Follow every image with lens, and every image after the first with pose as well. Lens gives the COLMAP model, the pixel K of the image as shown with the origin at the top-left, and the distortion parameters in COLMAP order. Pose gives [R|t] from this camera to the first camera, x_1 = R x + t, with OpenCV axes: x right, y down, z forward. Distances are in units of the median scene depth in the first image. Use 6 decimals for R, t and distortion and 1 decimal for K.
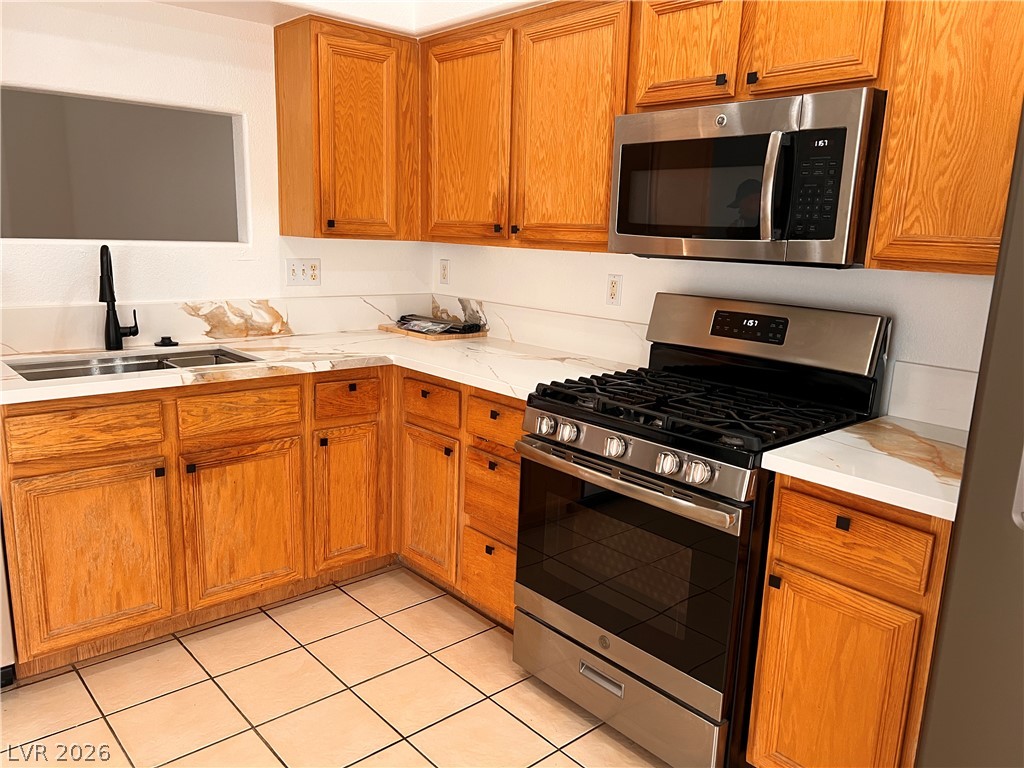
lens RADIAL K [[772.2, 0, 505.4], [0, 772.2, 386.1], [0, 0, 1]] dist [0.059468, -0.065535]
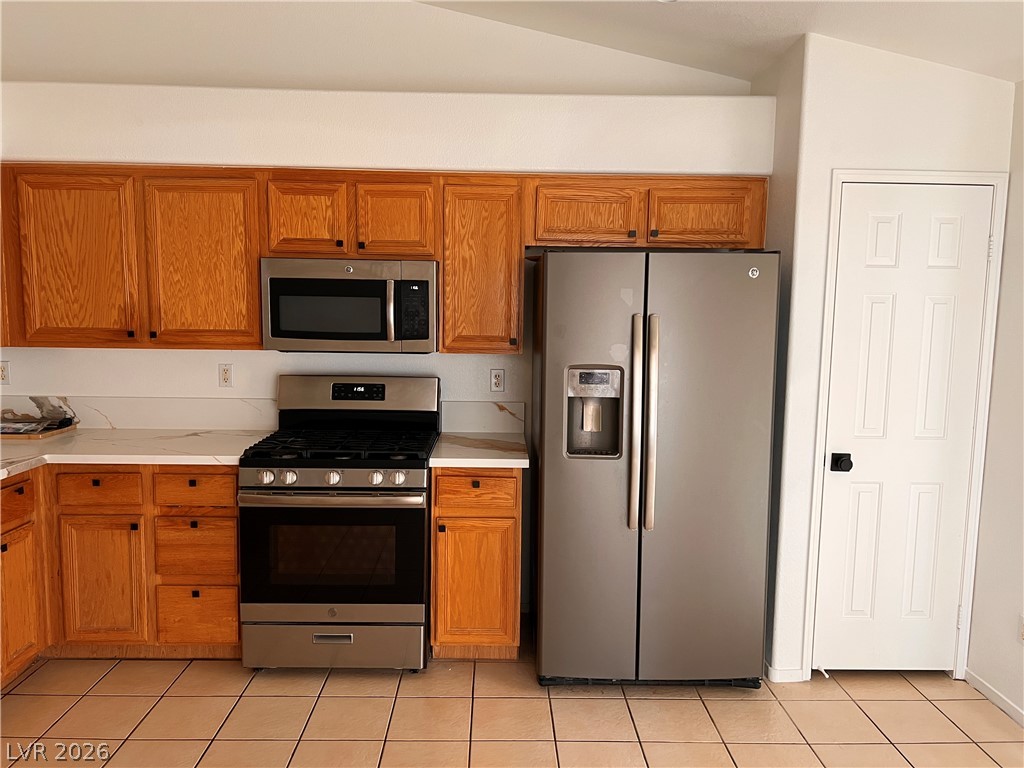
lens RADIAL K [[766.3, 0, 510.3], [0, 766.3, 376.1], [0, 0, 1]] dist [0.067748, -0.120908]
pose [[0.643753, -0.097749, 0.758964, -0.634073], [0.160913, 0.986924, -0.009377, -0.041031], [-0.748124, 0.128164, 0.651065, -0.235716]]
